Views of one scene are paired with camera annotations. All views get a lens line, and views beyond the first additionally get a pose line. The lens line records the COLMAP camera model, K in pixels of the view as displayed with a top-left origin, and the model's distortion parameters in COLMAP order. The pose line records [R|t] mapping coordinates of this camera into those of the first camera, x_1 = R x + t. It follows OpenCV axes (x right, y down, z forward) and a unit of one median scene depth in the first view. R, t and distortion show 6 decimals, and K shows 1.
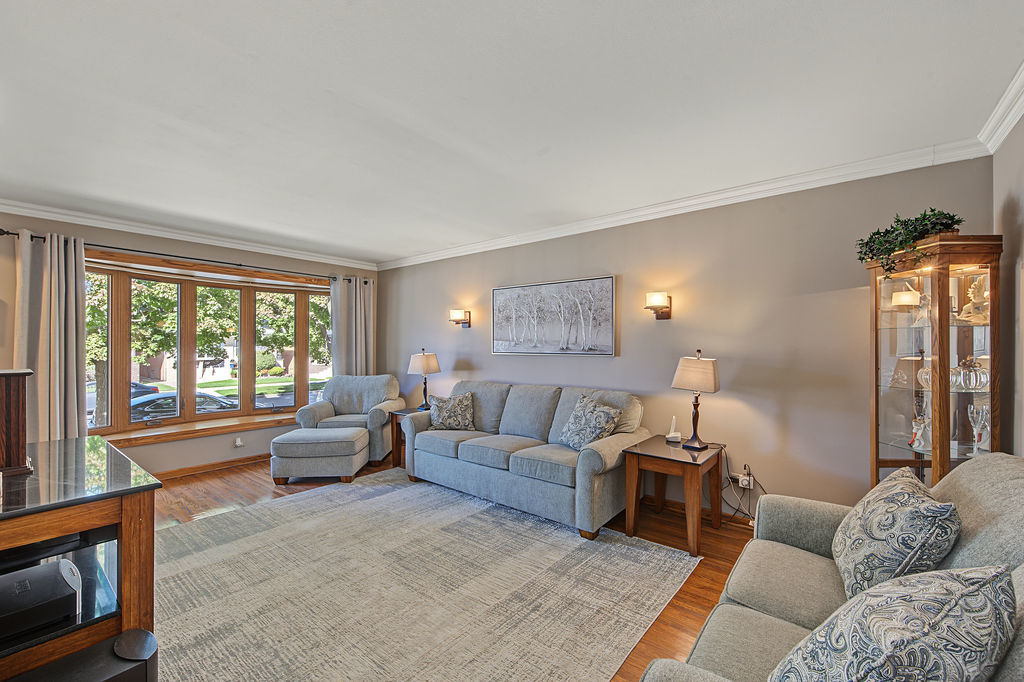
lens RADIAL K [[424.5, 0, 506.6], [0, 424.5, 344.8], [0, 0, 1]] dist [-0.000945, 0.000222]
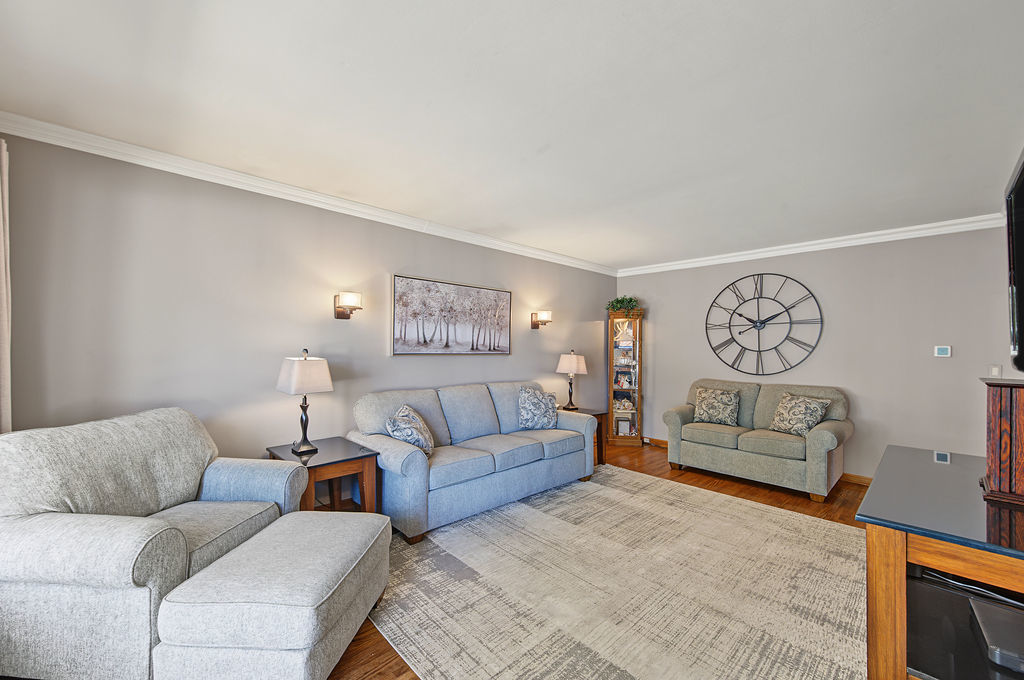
lens RADIAL K [[408.6, 0, 510.9], [0, 408.6, 342.4], [0, 0, 1]] dist [0.000701, -0.001049]
pose [[0.117014, 0.015243, 0.993013, -0.937471], [-0.008395, 0.999862, -0.014359, 0.006737], [-0.993095, -0.006657, 0.117126, 0.842159]]
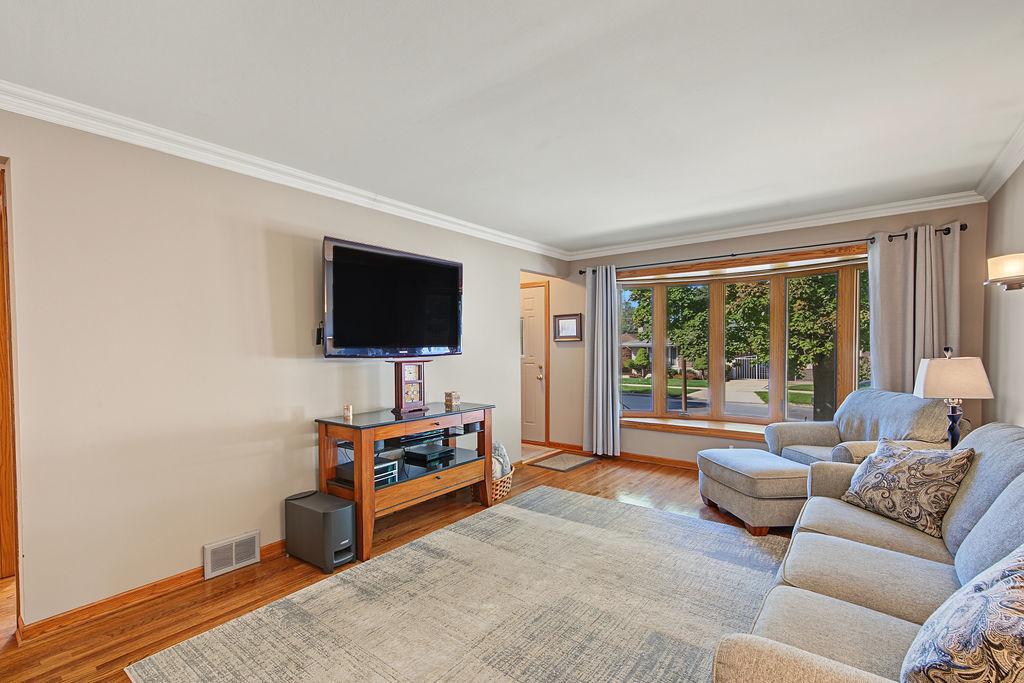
lens RADIAL K [[460.3, 0, 510.0], [0, 460.3, 352.4], [0, 0, 1]] dist [-0.002678, 0.000285]
pose [[0.018116, 0.008743, -0.999798, 0.422134], [0.008012, 0.999928, 0.008889, 0.007894], [0.999804, -0.008172, 0.018045, 0.625810]]
